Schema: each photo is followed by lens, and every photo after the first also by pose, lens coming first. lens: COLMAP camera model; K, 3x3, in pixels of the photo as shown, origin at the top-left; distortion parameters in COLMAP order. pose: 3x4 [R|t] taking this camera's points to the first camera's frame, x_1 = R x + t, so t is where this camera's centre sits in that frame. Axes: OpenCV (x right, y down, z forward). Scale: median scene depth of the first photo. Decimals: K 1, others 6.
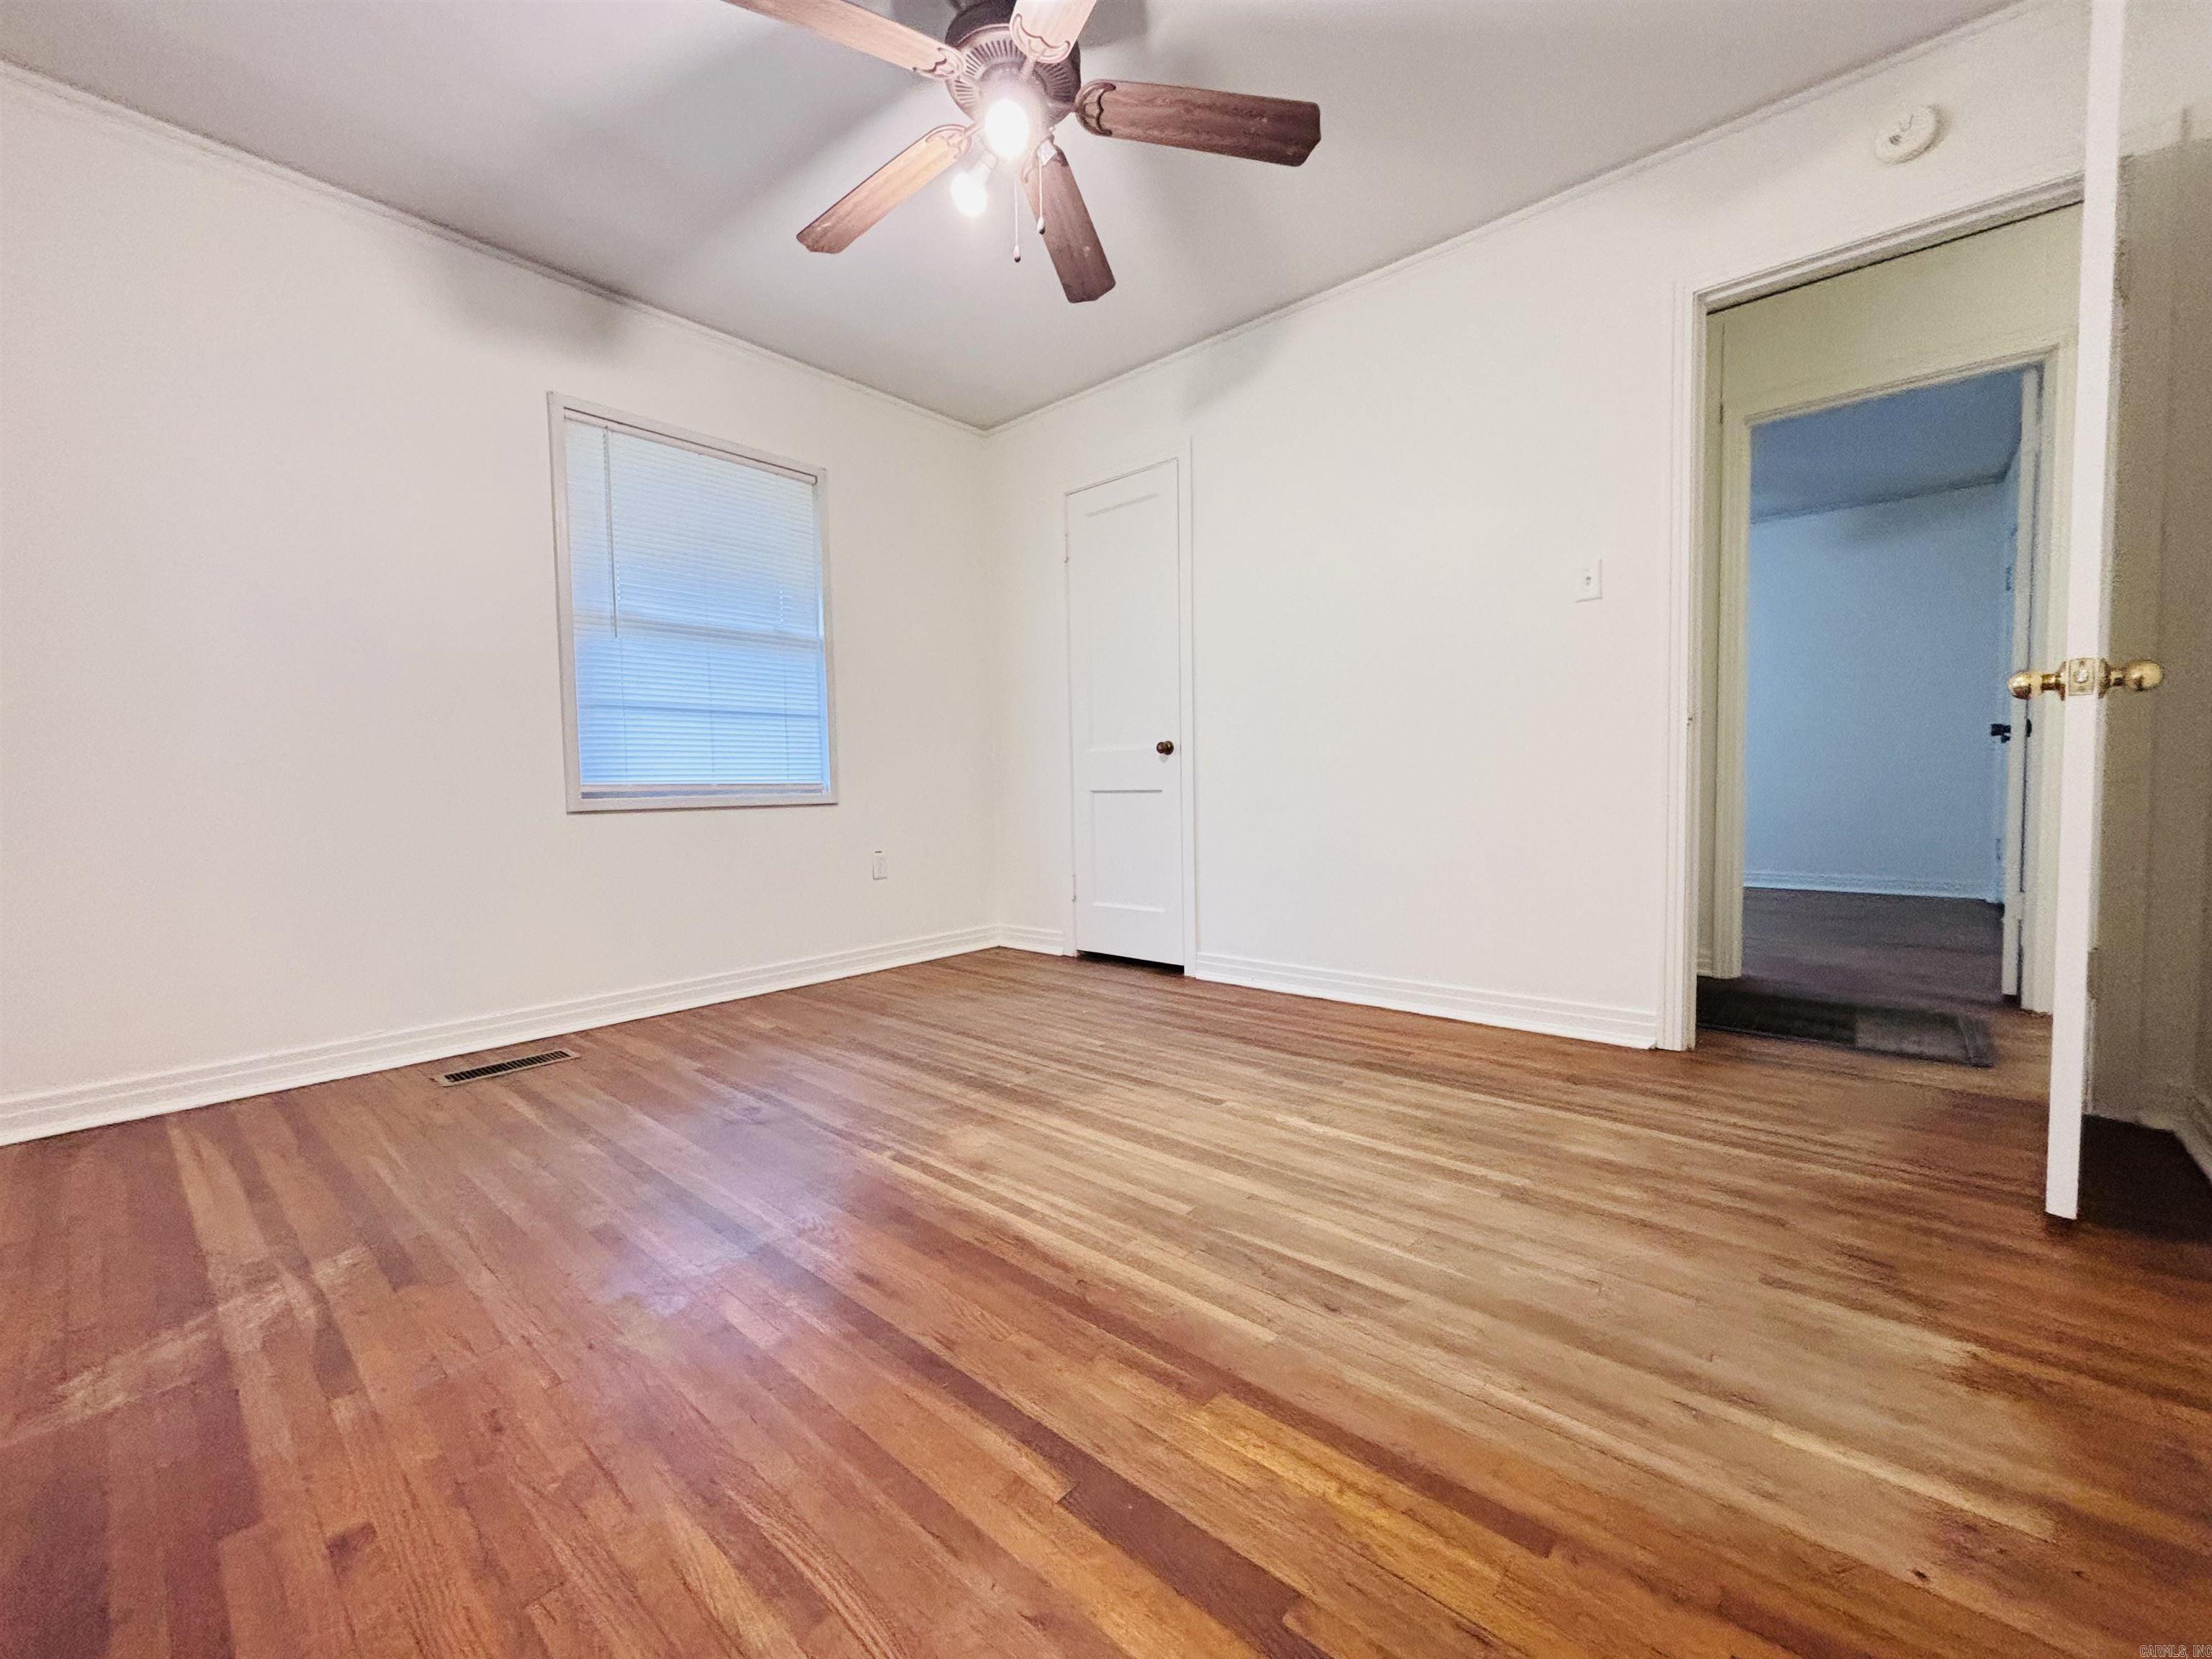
lens RADIAL K [[892.5, 0, 1101.8], [0, 892.5, 831.0], [0, 0, 1]] dist [-0.014602, 0.010121]
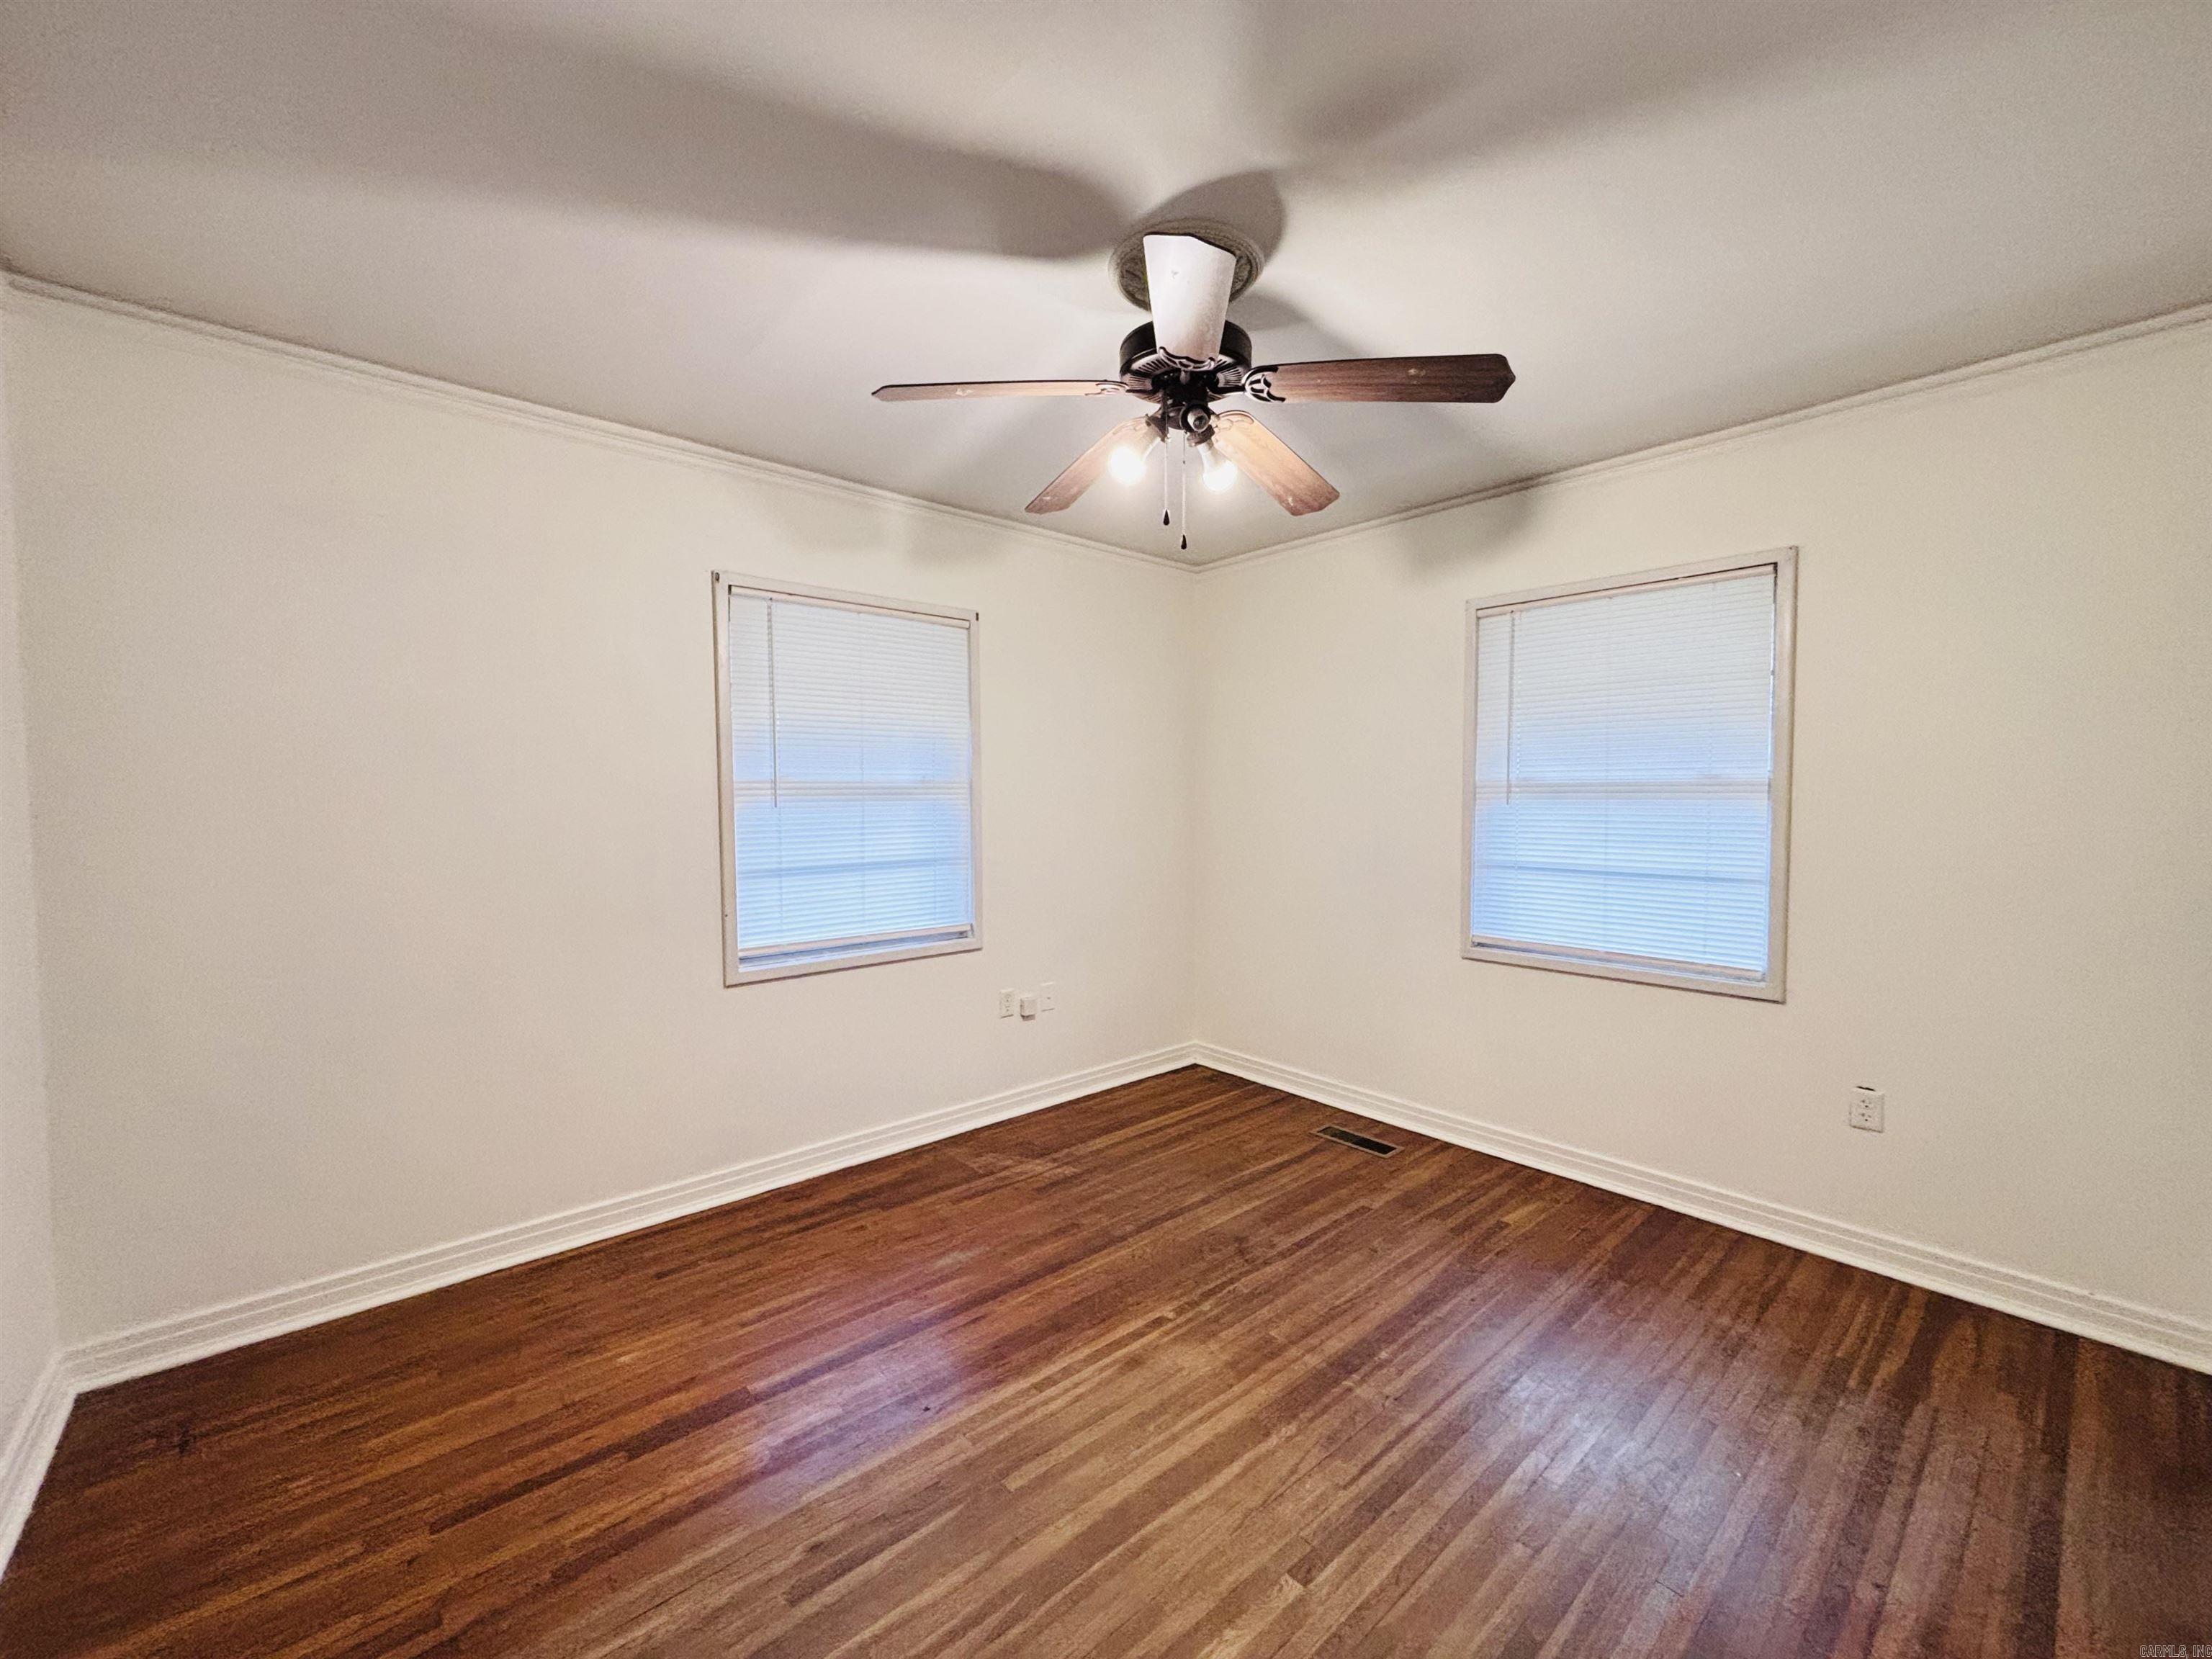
lens RADIAL K [[892.5, 0, 1101.8], [0, 892.5, 831.0], [0, 0, 1]] dist [-0.014602, 0.010121]
pose [[-0.131190, 0.063401, -0.989328, 0.862034], [-0.049991, 0.996260, 0.070474, -0.347429], [0.990096, 0.058703, -0.127530, 0.954609]]
